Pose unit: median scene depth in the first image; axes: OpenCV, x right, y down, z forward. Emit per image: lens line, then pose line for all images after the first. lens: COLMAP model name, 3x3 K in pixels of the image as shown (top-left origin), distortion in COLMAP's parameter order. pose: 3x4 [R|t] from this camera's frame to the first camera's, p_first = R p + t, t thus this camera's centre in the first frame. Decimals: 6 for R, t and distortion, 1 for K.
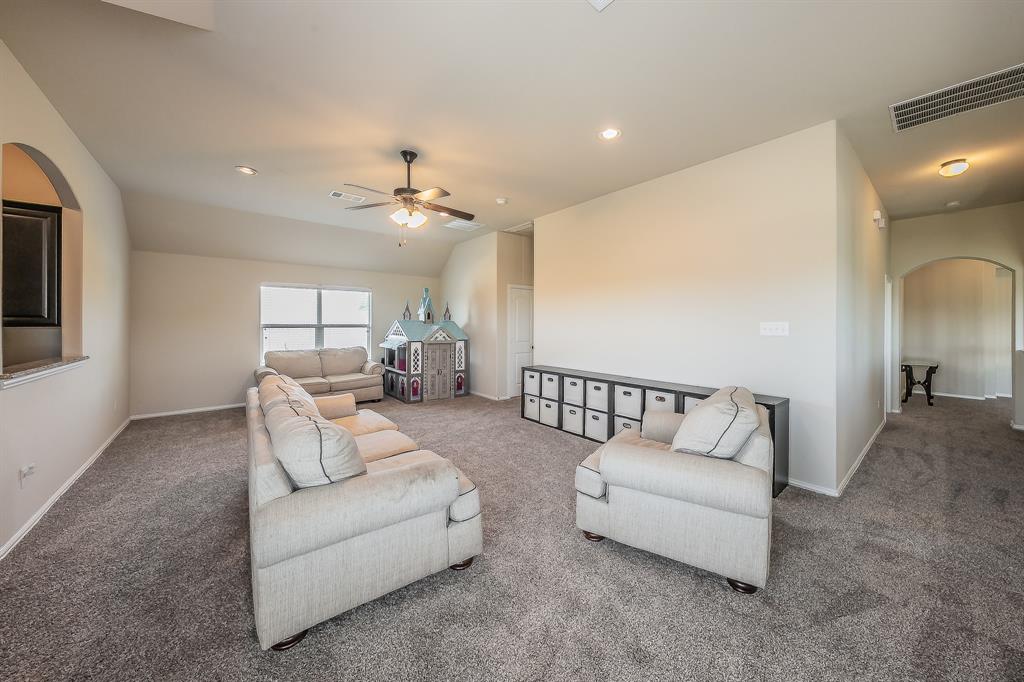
lens RADIAL K [[353.4, 0, 511.3], [0, 353.4, 326.8], [0, 0, 1]] dist [0.000195, -0.000014]
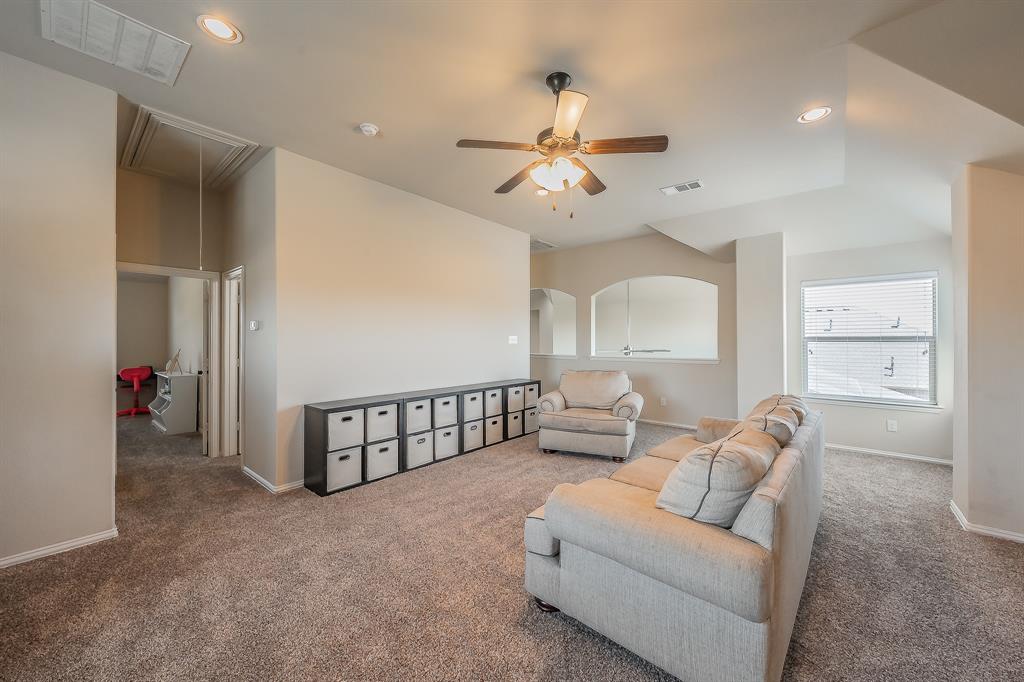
lens RADIAL K [[391.1, 0, 499.1], [0, 391.1, 336.1], [0, 0, 1]] dist [-0.000059, -0.000001]
pose [[-0.161100, 0.002712, 0.986934, -0.881645], [0.002470, 0.999994, -0.002345, -0.006091], [-0.986935, 0.002060, -0.161106, 1.098308]]
